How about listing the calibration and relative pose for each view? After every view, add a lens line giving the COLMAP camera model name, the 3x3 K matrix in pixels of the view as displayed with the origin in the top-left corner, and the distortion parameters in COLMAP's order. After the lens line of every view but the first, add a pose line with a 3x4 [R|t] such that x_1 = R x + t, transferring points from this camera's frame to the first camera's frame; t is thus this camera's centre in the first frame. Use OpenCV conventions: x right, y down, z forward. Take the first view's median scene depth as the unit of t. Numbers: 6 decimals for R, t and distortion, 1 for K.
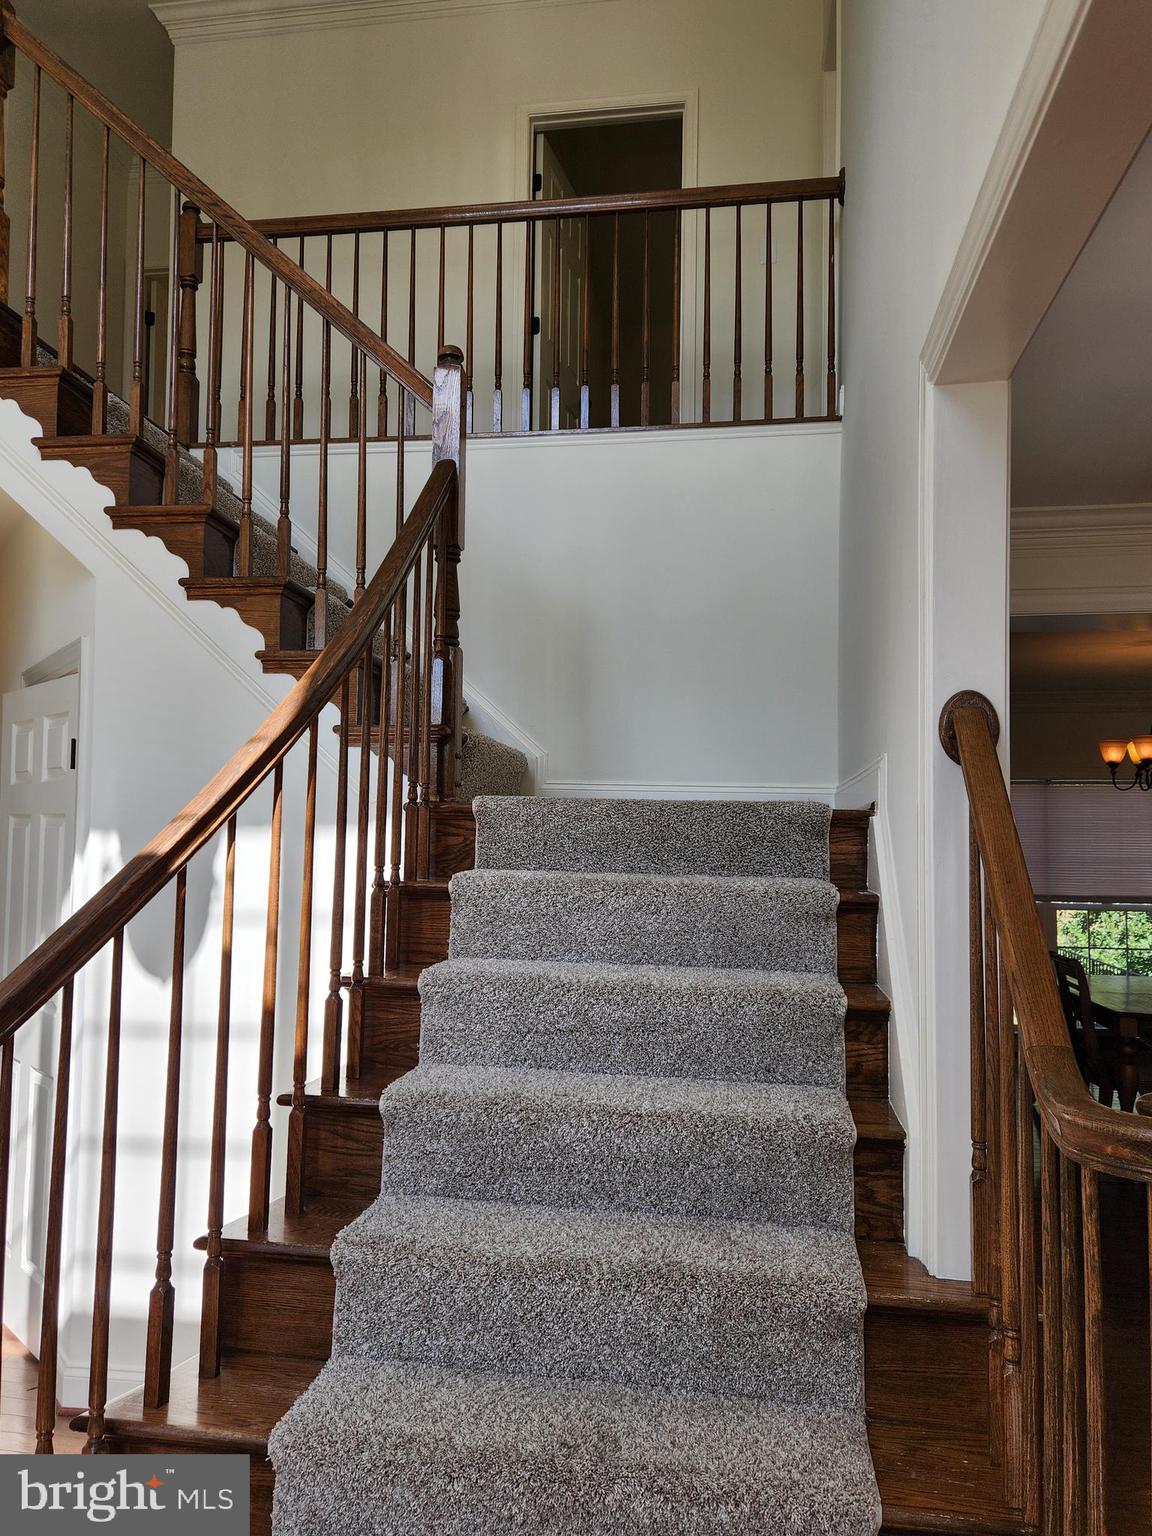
lens RADIAL K [[1087.5, 0, 576.0], [0, 1087.5, 768.0], [0, 0, 1]] dist [0.048441, -0.001887]
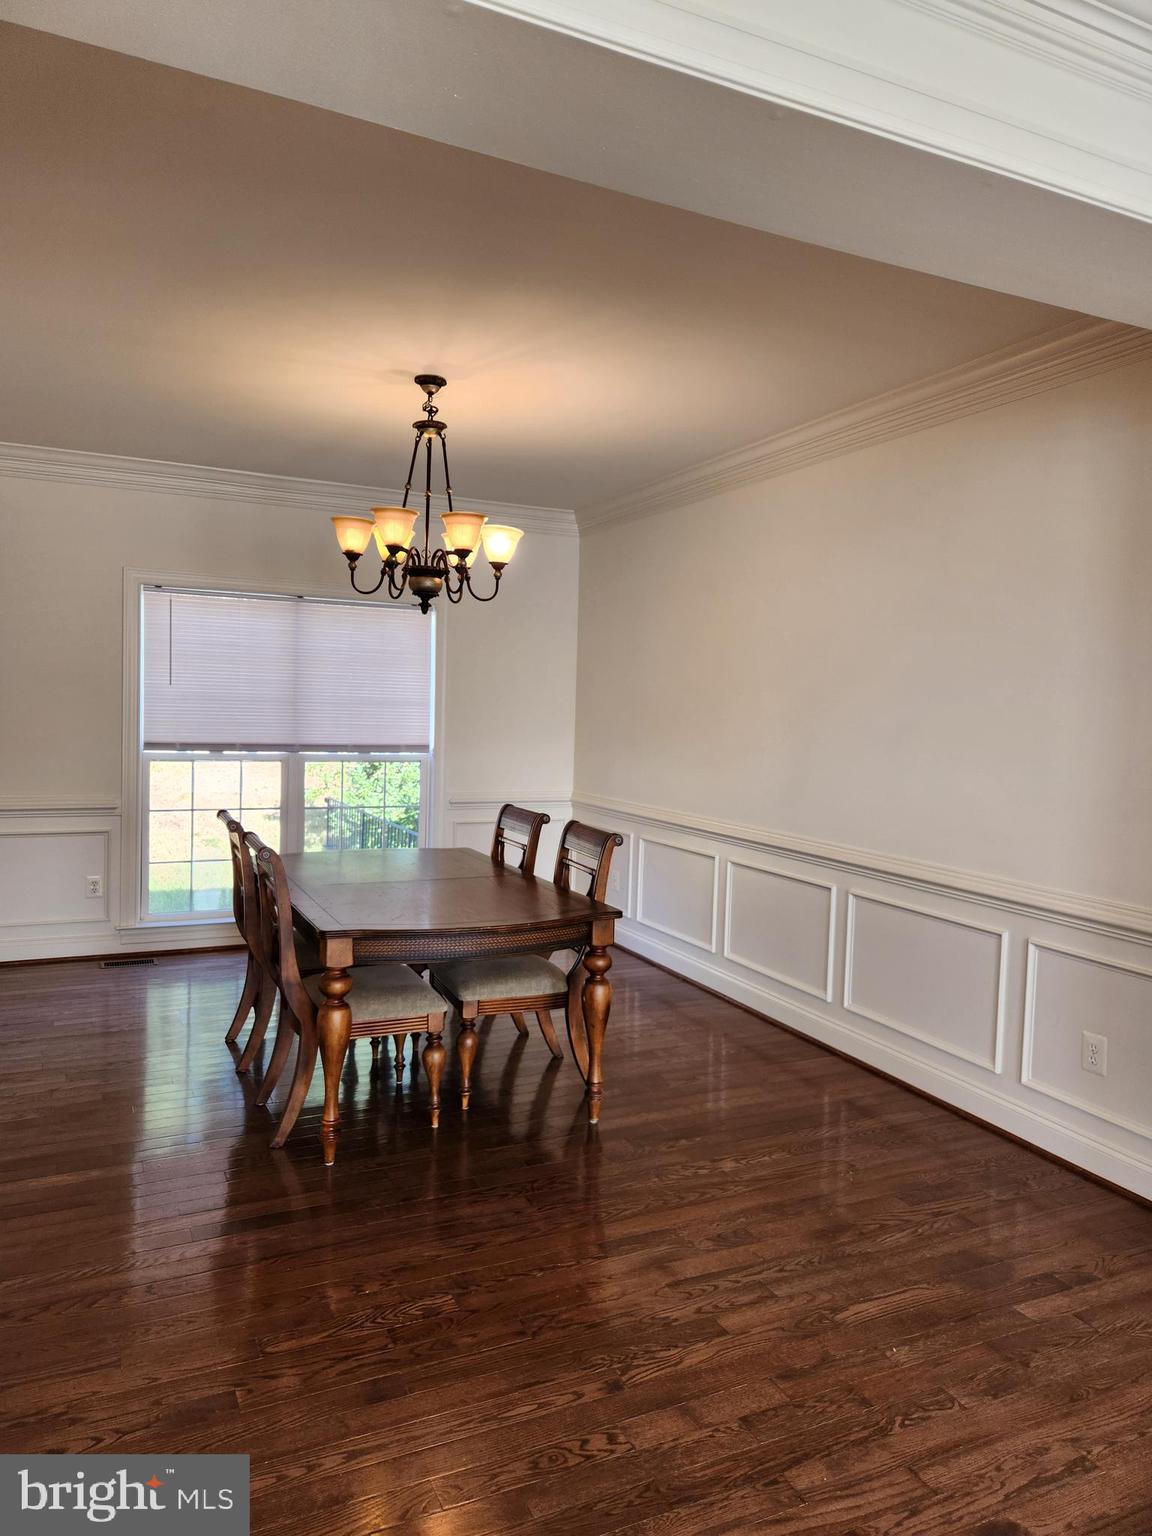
lens RADIAL K [[1087.5, 0, 576.0], [0, 1087.5, 768.0], [0, 0, 1]] dist [0.048441, -0.001887]
pose [[0.822040, -0.020001, 0.569078, 0.215350], [-0.058842, 0.991049, 0.119831, 0.038471], [-0.566381, -0.131992, 0.813505, 0.356038]]
